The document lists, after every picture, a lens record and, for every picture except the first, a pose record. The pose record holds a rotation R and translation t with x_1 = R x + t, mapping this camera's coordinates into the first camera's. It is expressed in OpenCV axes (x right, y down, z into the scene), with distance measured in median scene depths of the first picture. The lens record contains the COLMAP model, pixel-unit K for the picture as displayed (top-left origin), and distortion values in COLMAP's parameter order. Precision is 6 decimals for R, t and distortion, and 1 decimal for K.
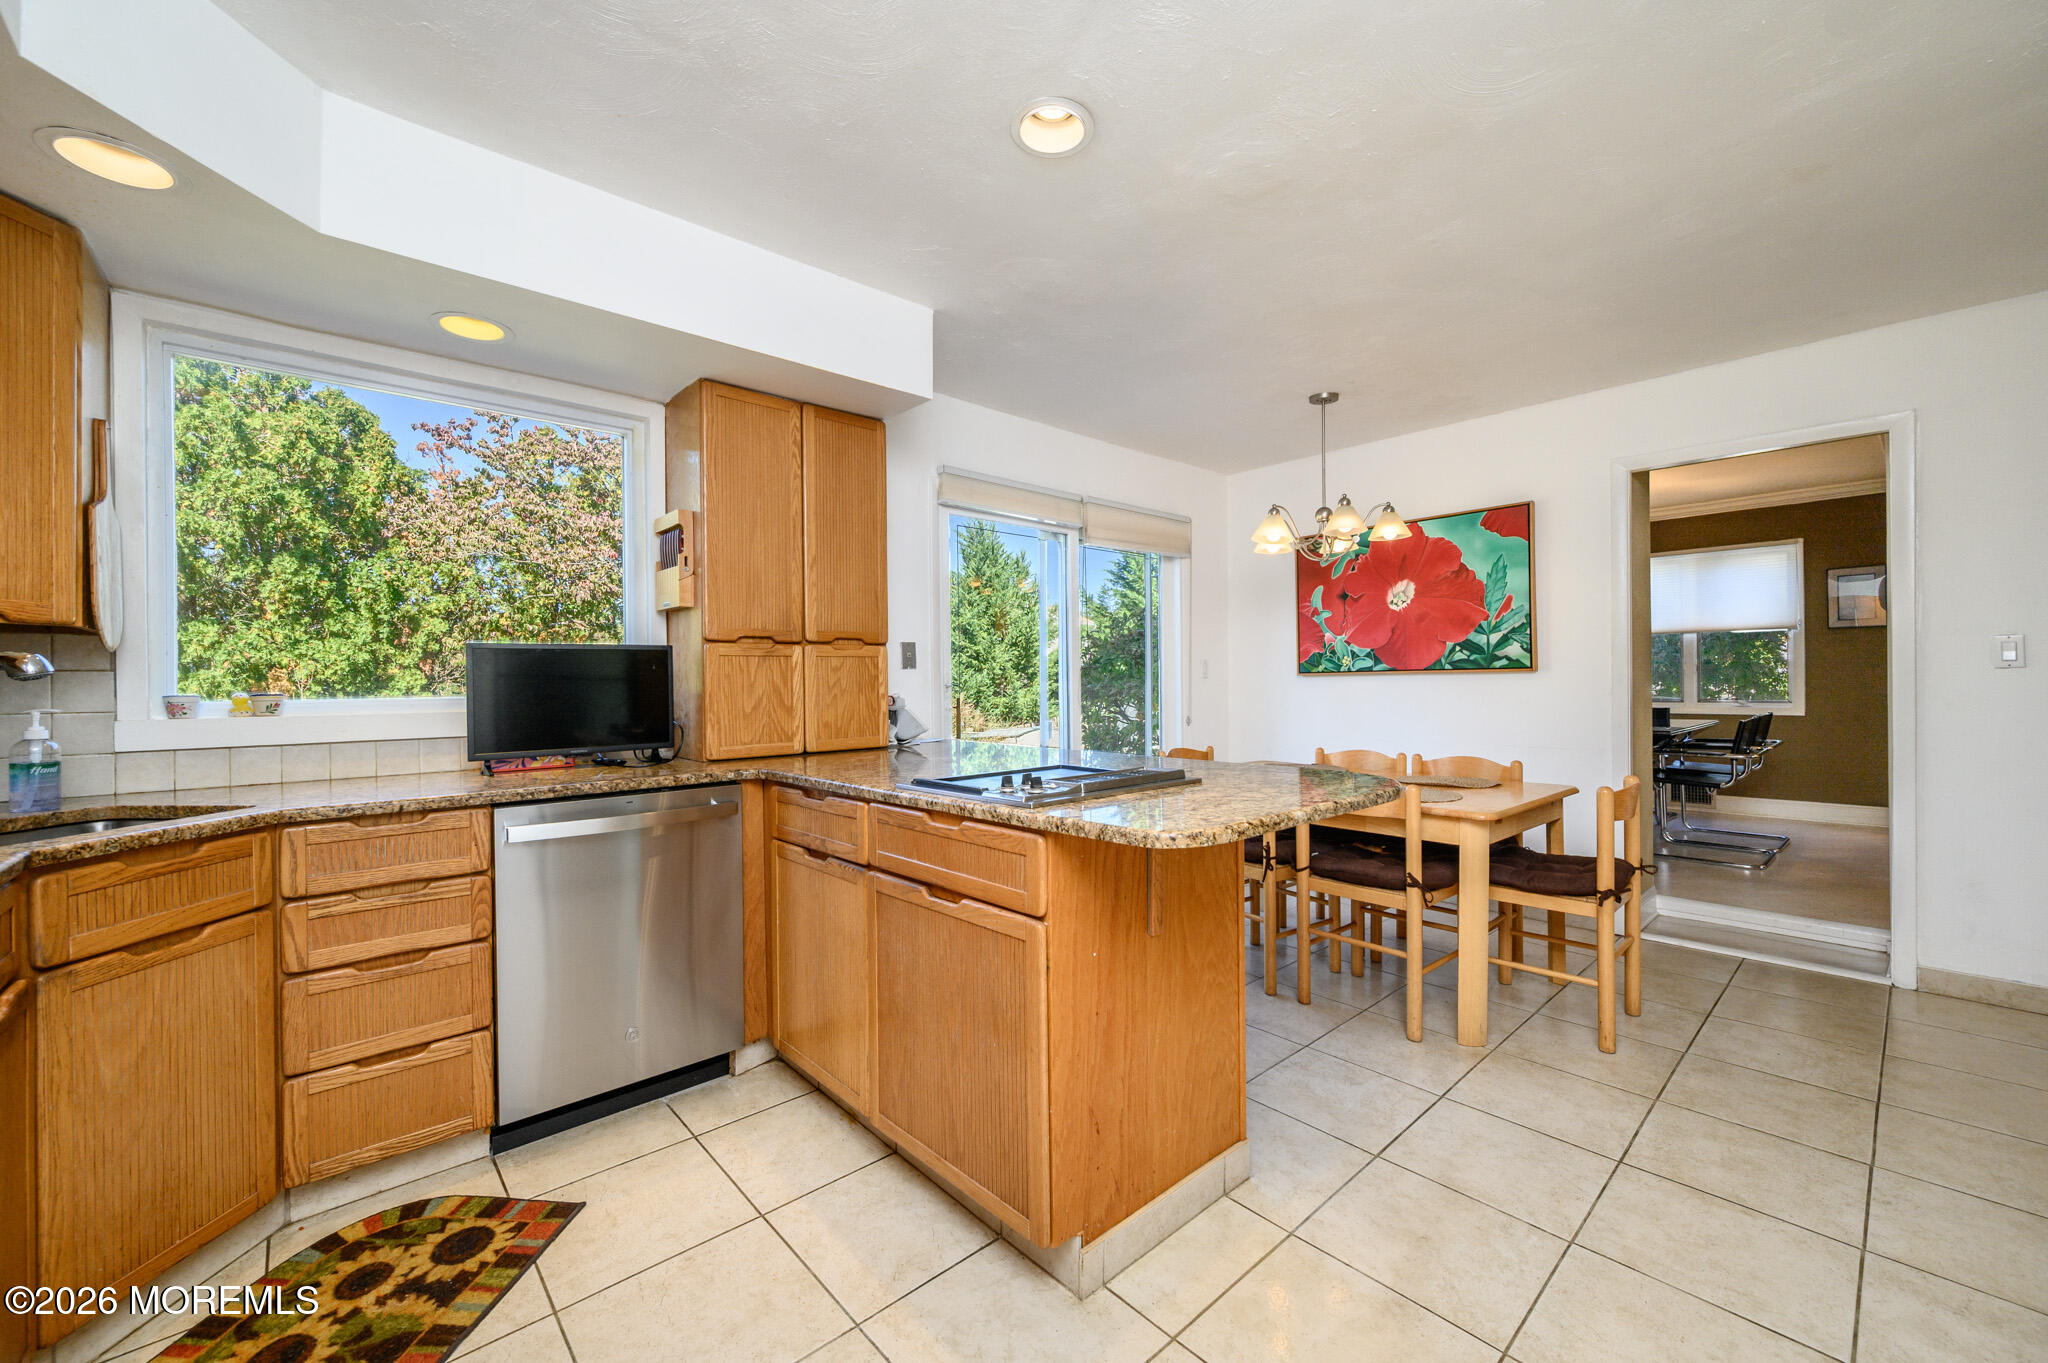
lens RADIAL K [[802.4, 0, 1014.3], [0, 802.4, 679.8], [0, 0, 1]] dist [0.000317, -0.000245]
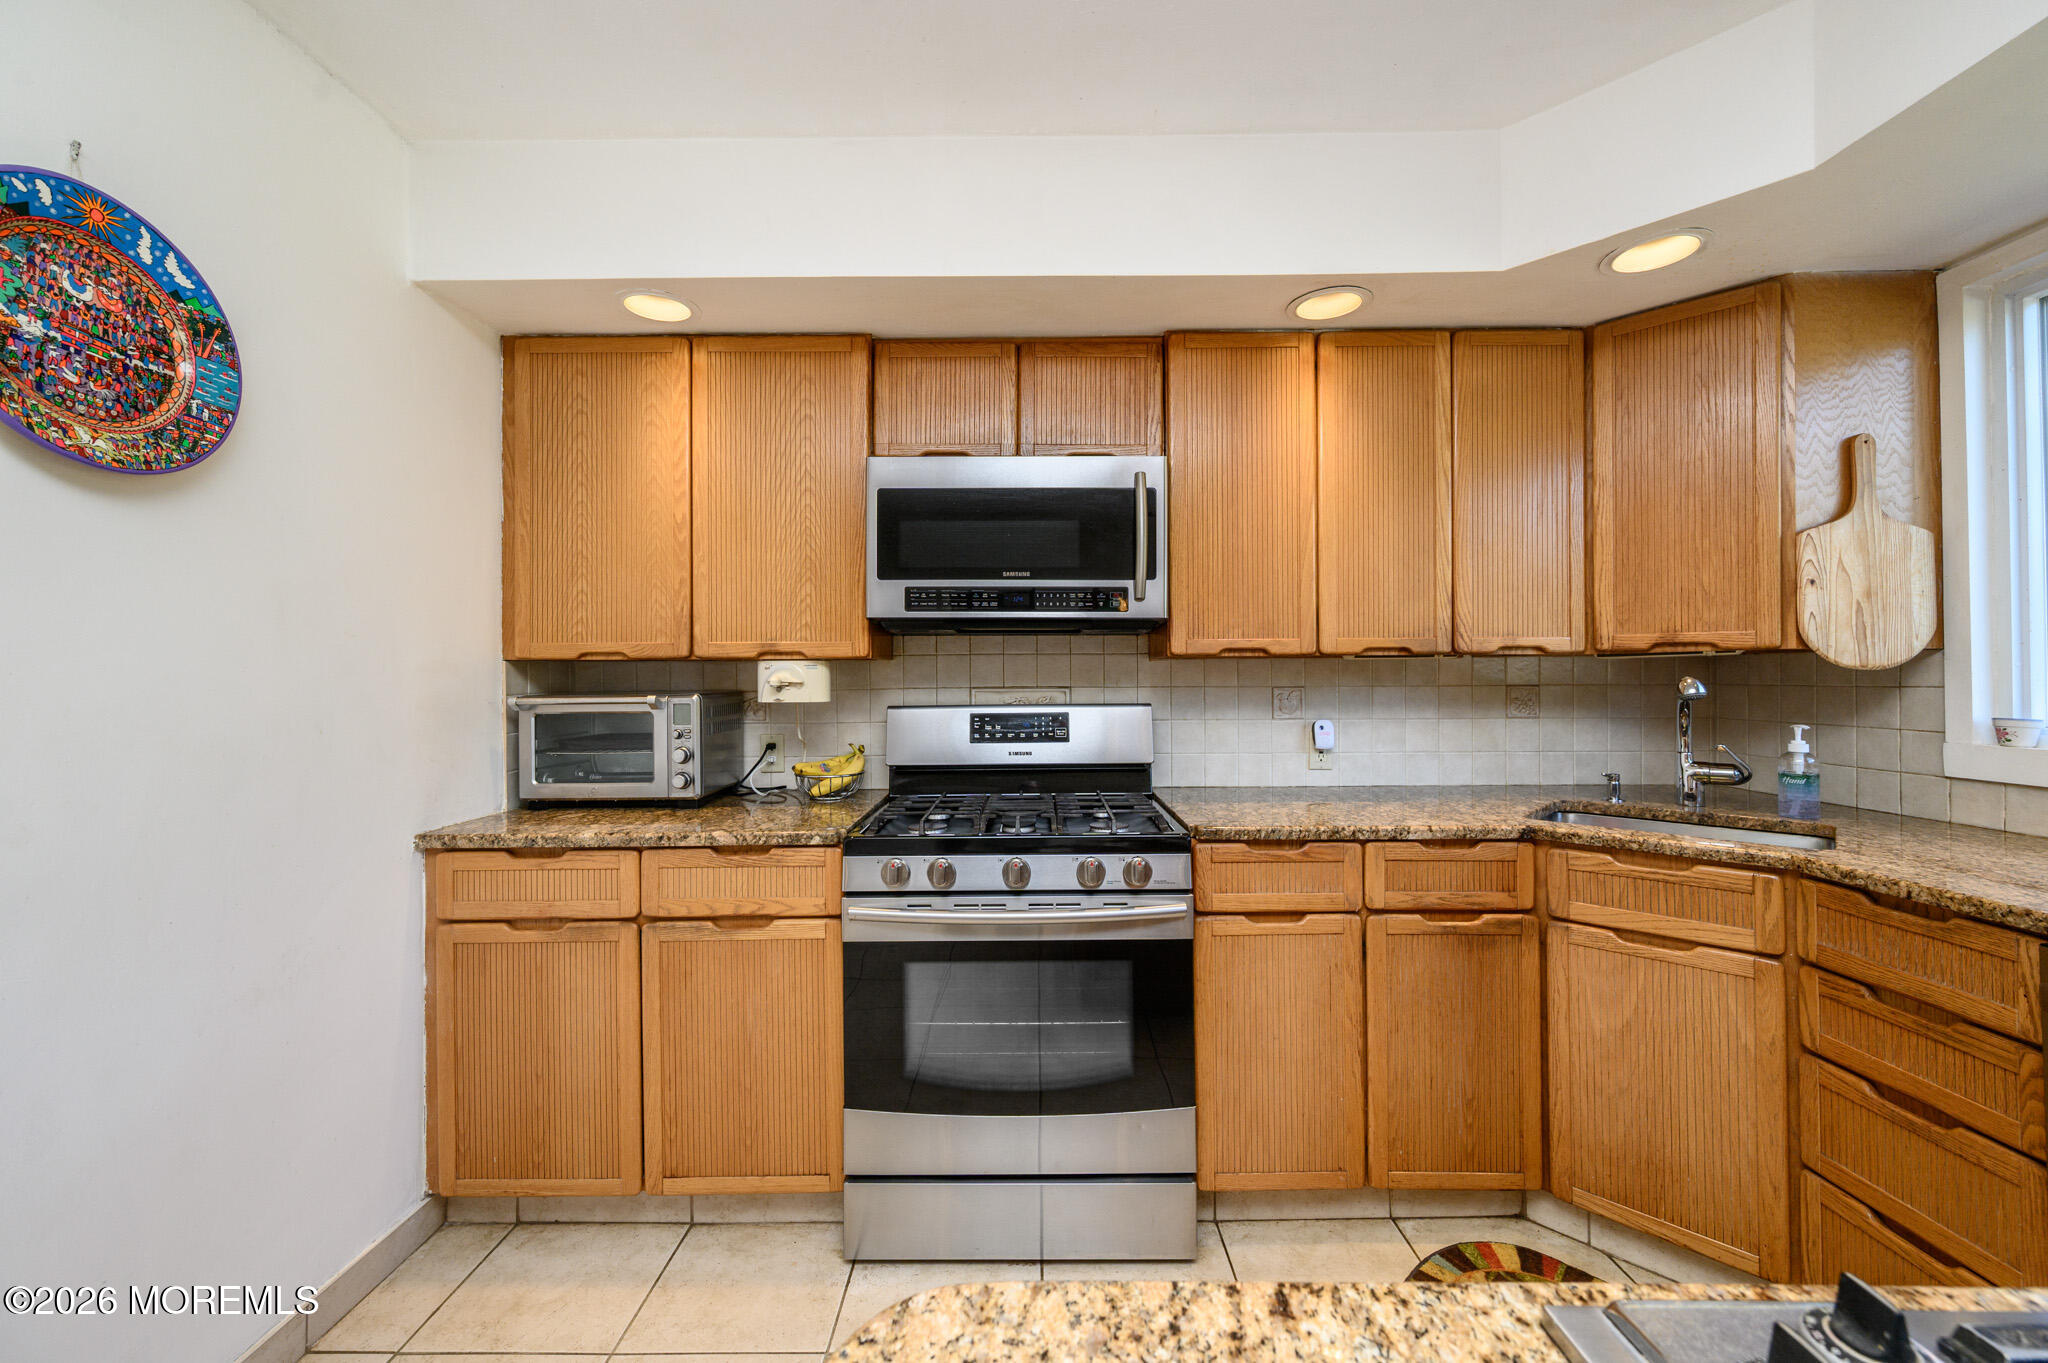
lens RADIAL K [[800.5, 0, 1027.0], [0, 800.5, 673.0], [0, 0, 1]] dist [0.000116, -0.000160]
pose [[-0.668262, 0.008465, -0.743878, 0.256568], [0.012738, 0.999919, -0.000064, -0.041605], [0.743817, -0.009518, -0.668315, 0.828409]]
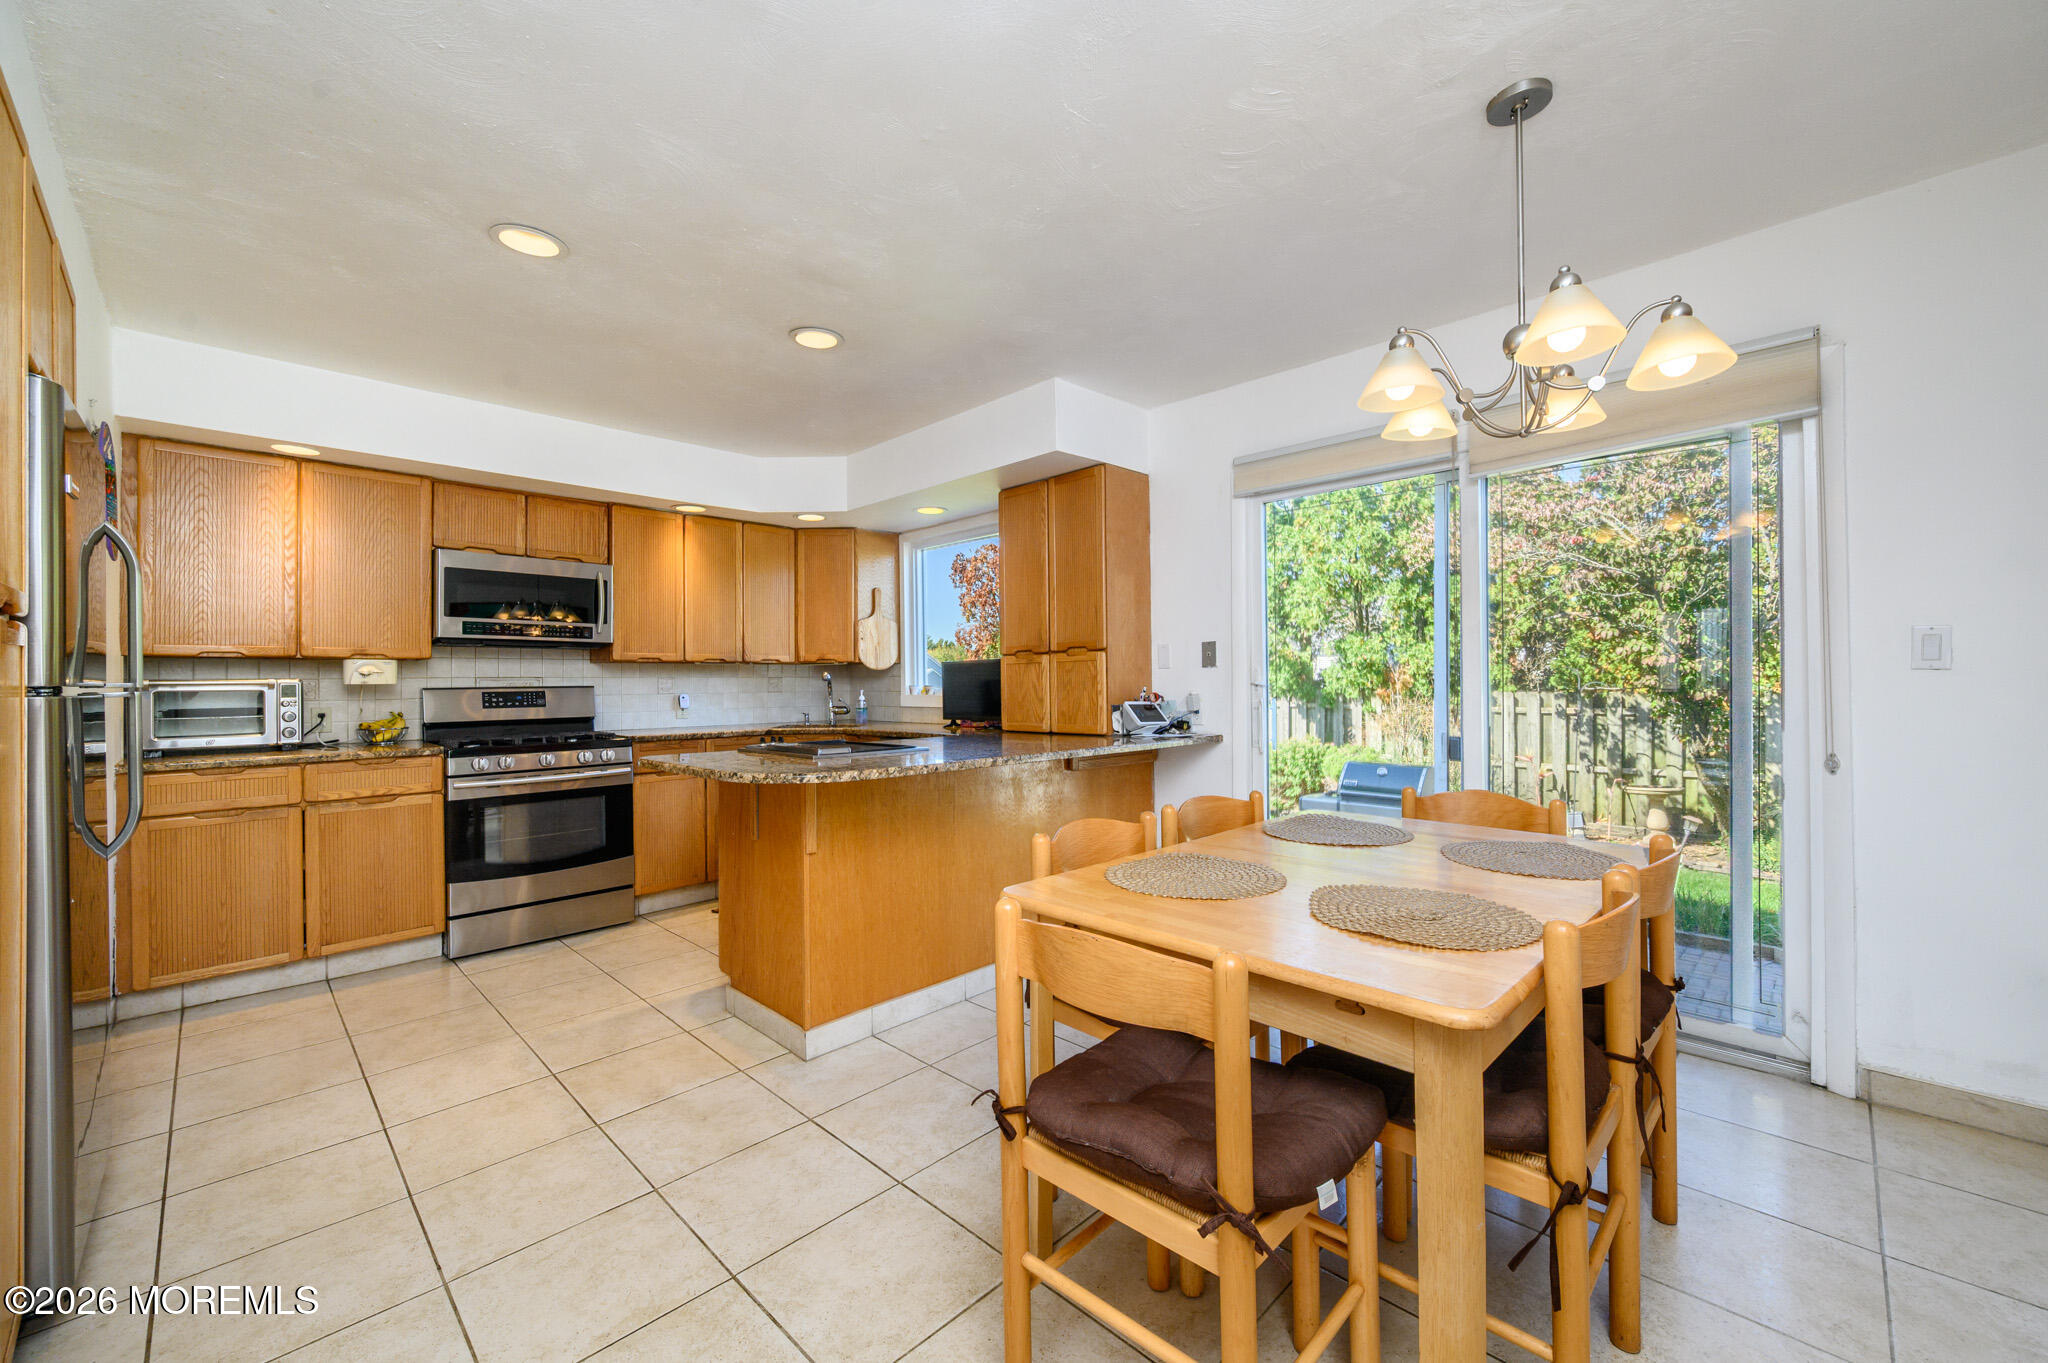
lens RADIAL K [[800.5, 0, 1027.0], [0, 800.5, 673.0], [0, 0, 1]] dist [0.000116, -0.000160]
pose [[0.066551, -0.004366, -0.997773, 1.579908], [0.010376, 0.999939, -0.003683, -0.009190], [0.997729, -0.010108, 0.066592, 1.238664]]
